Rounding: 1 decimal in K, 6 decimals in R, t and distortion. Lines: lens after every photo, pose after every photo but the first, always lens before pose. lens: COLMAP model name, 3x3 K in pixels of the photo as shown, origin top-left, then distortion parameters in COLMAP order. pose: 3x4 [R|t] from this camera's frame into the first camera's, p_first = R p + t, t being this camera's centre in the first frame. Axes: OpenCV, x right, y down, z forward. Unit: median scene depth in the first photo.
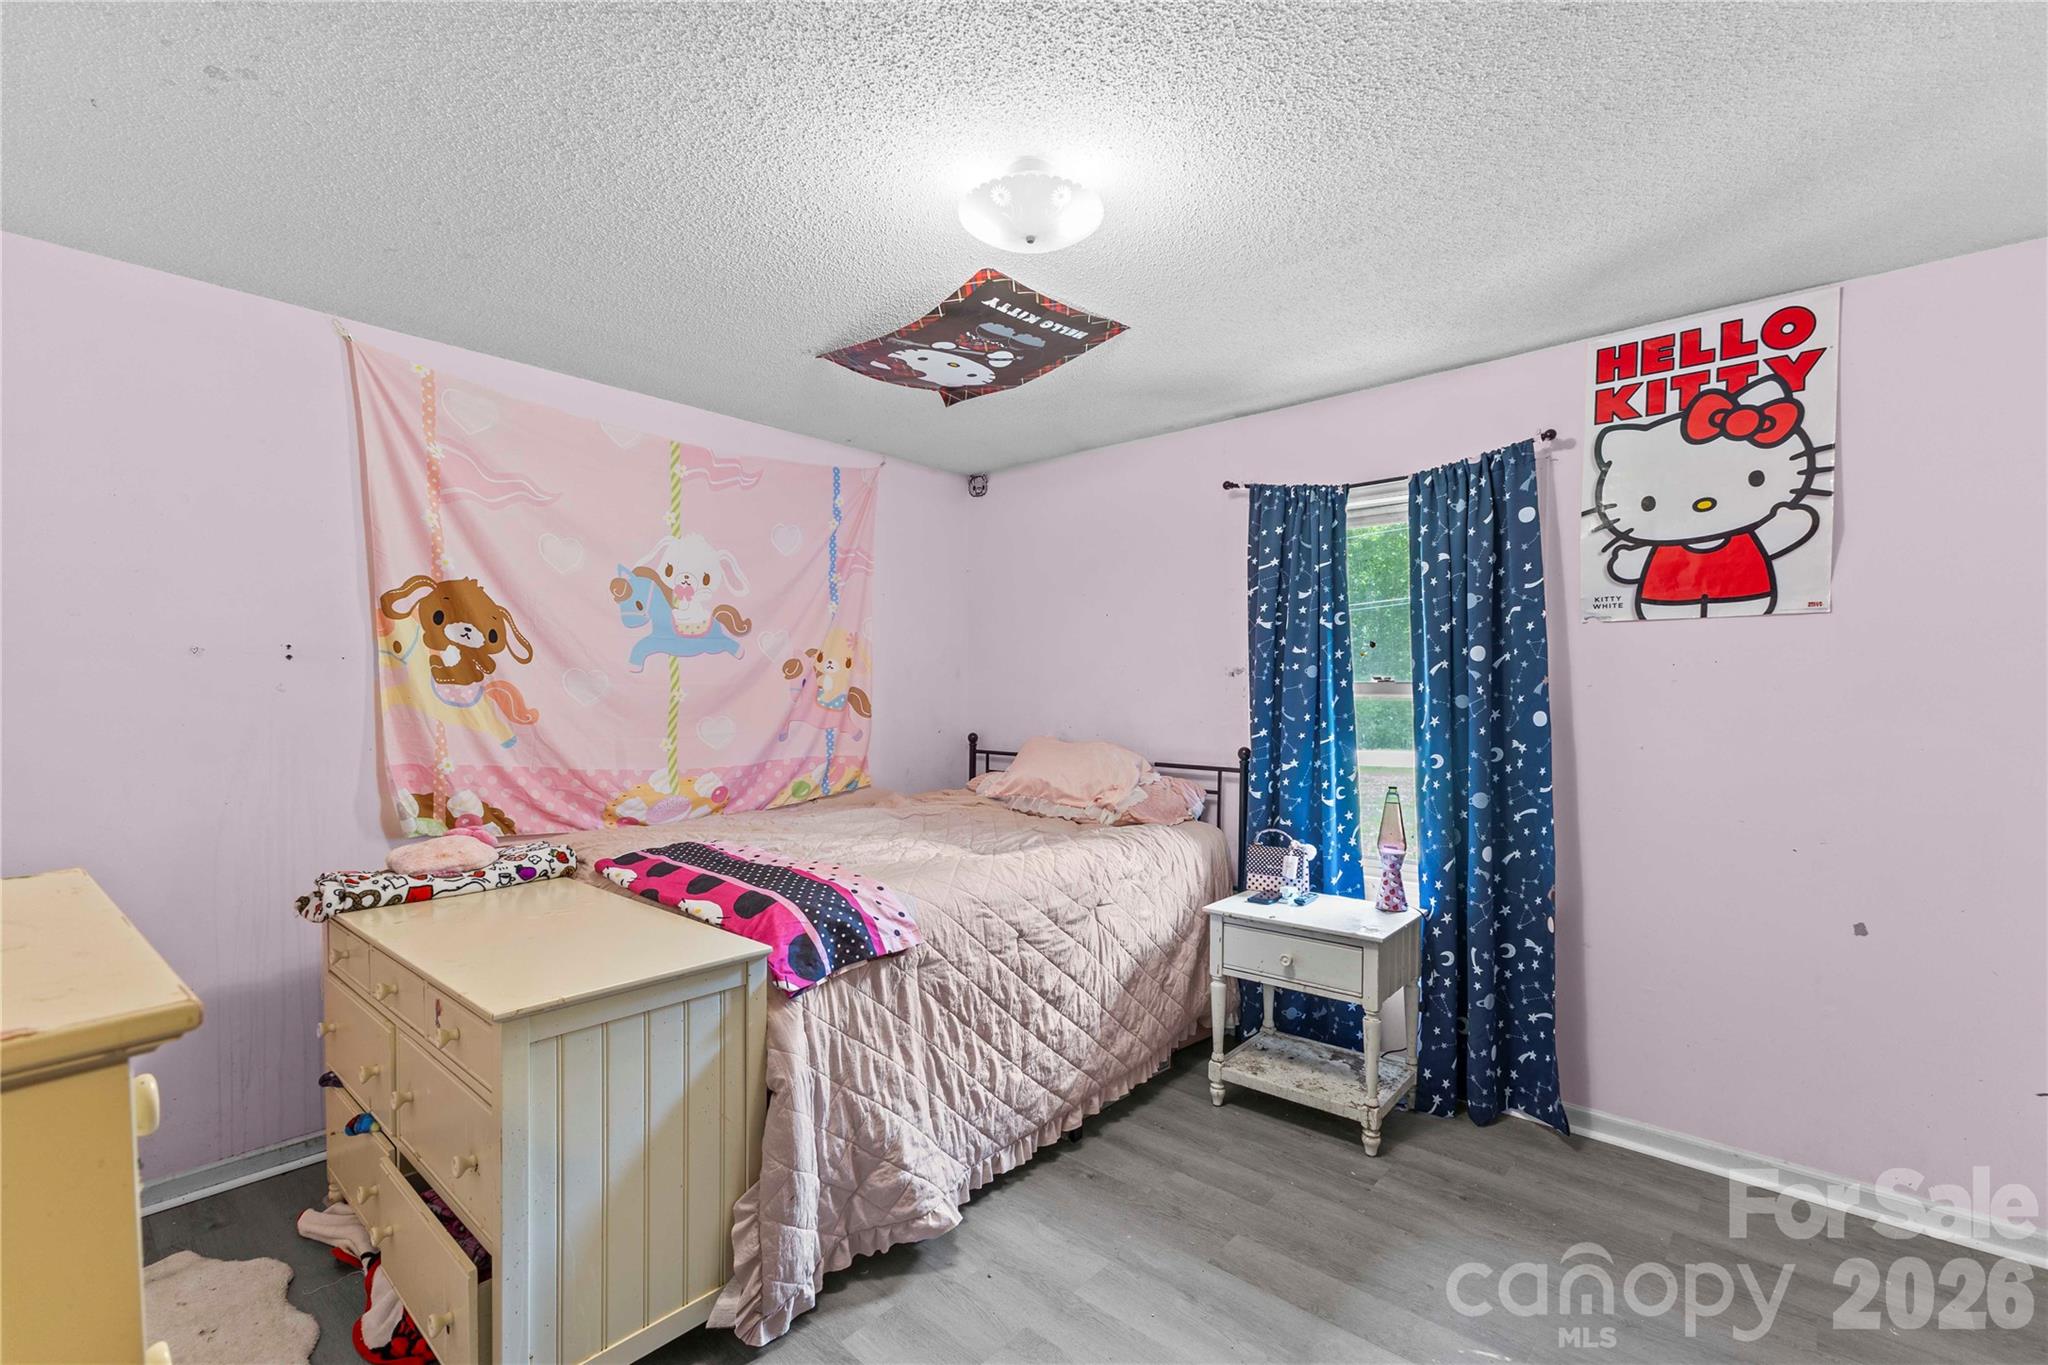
lens RADIAL K [[886.1, 0, 1013.0], [0, 886.1, 695.6], [0, 0, 1]] dist [0.006293, -0.000290]
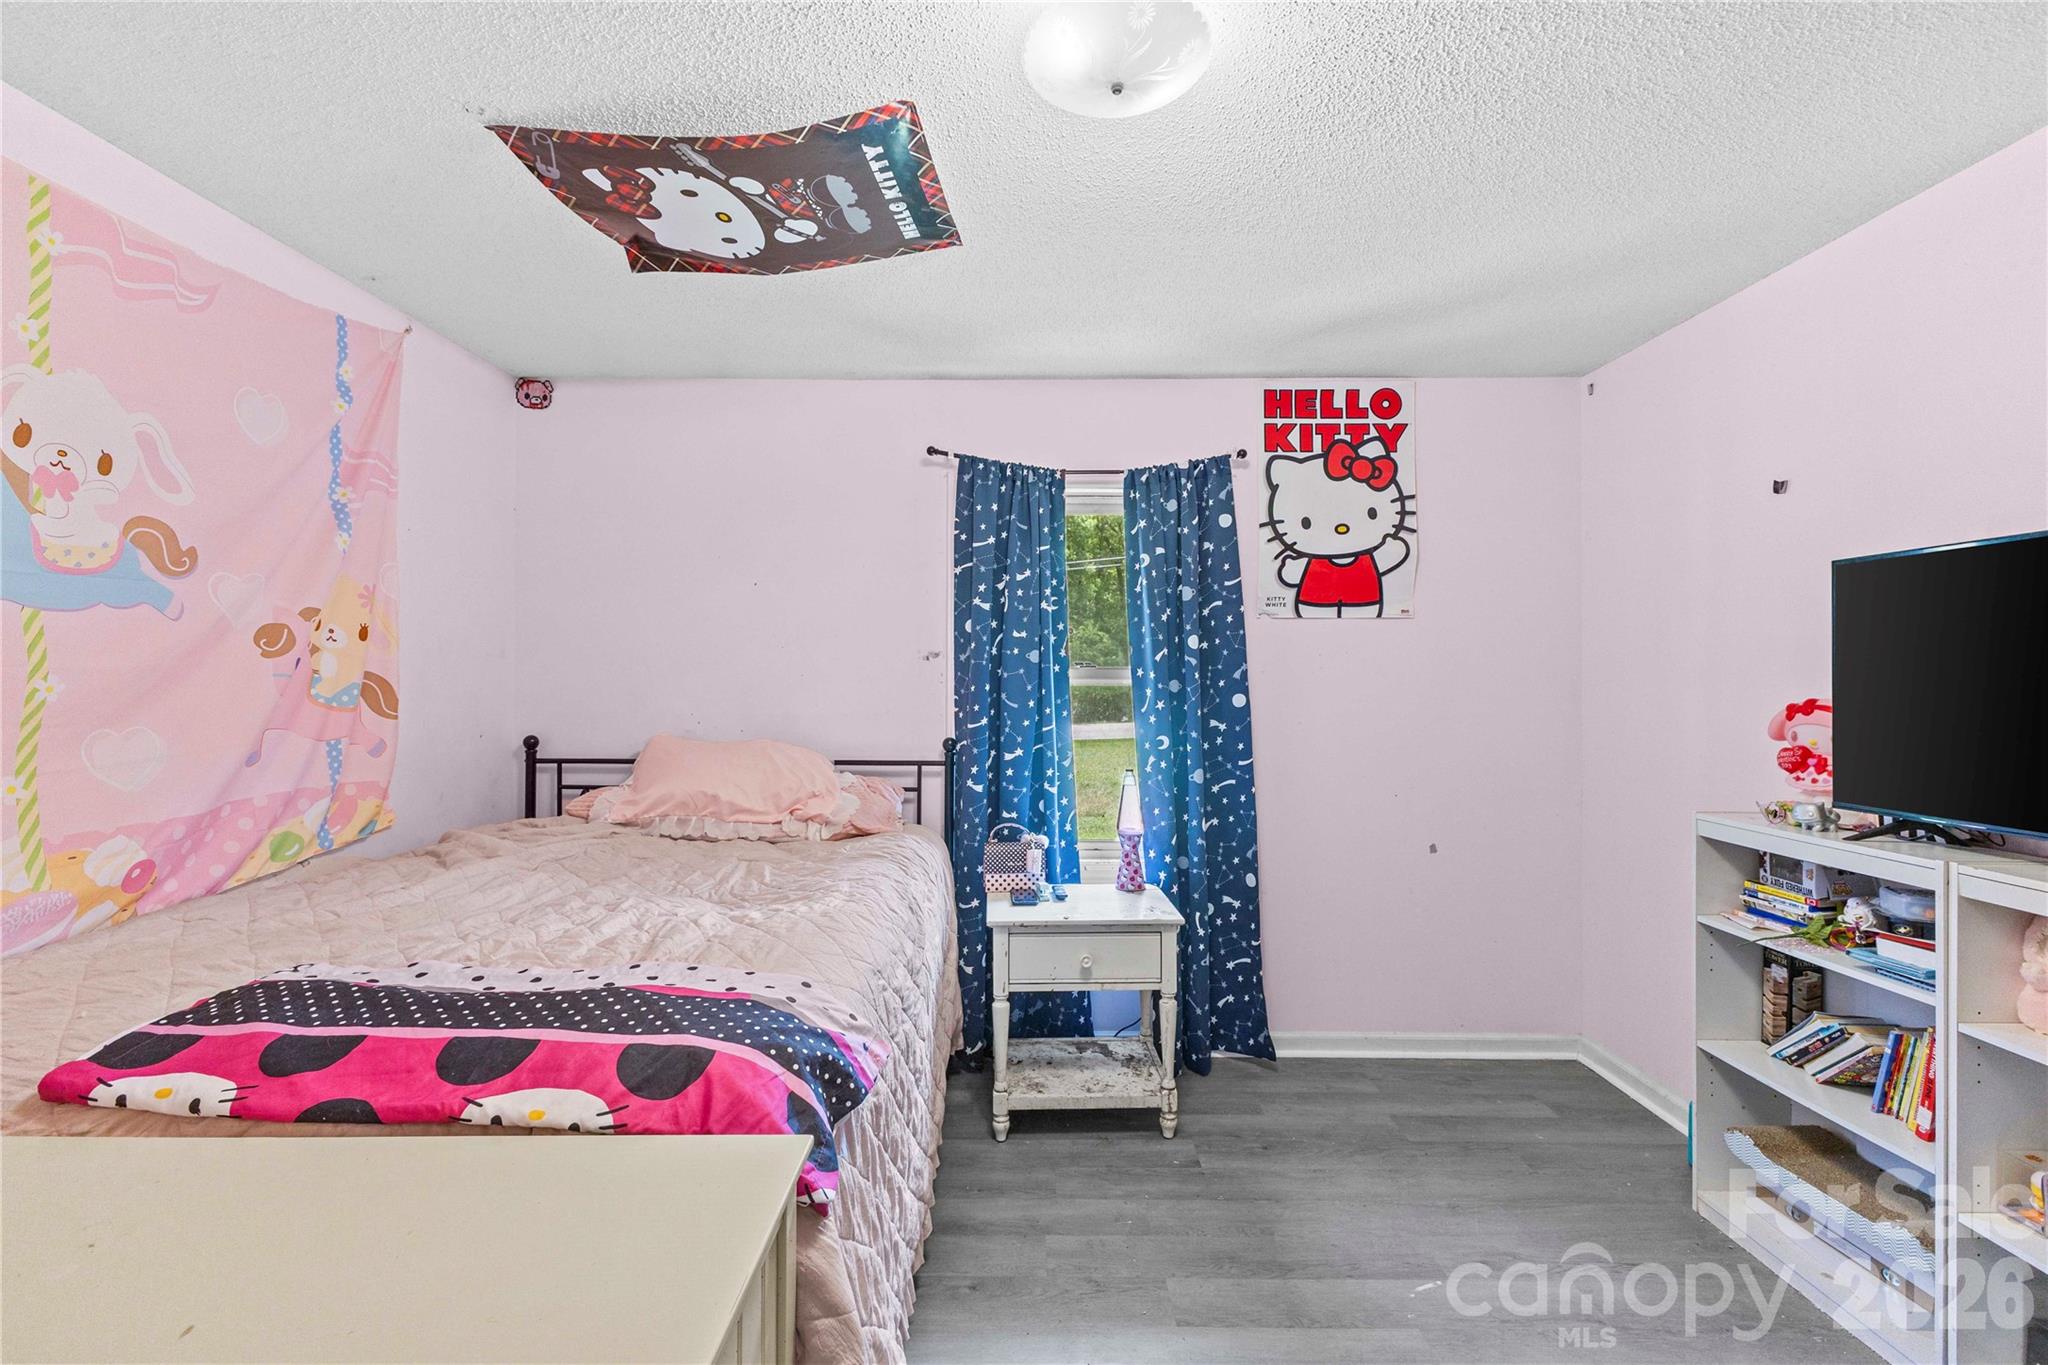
lens RADIAL K [[886.1, 0, 1025.2], [0, 886.1, 665.2], [0, 0, 1]] dist [0.006293, -0.000290]
pose [[0.750829, 0.005777, 0.660472, -0.341087], [0.004932, 0.999885, -0.014352, -0.003967], [-0.660478, 0.014033, 0.750714, 0.303618]]
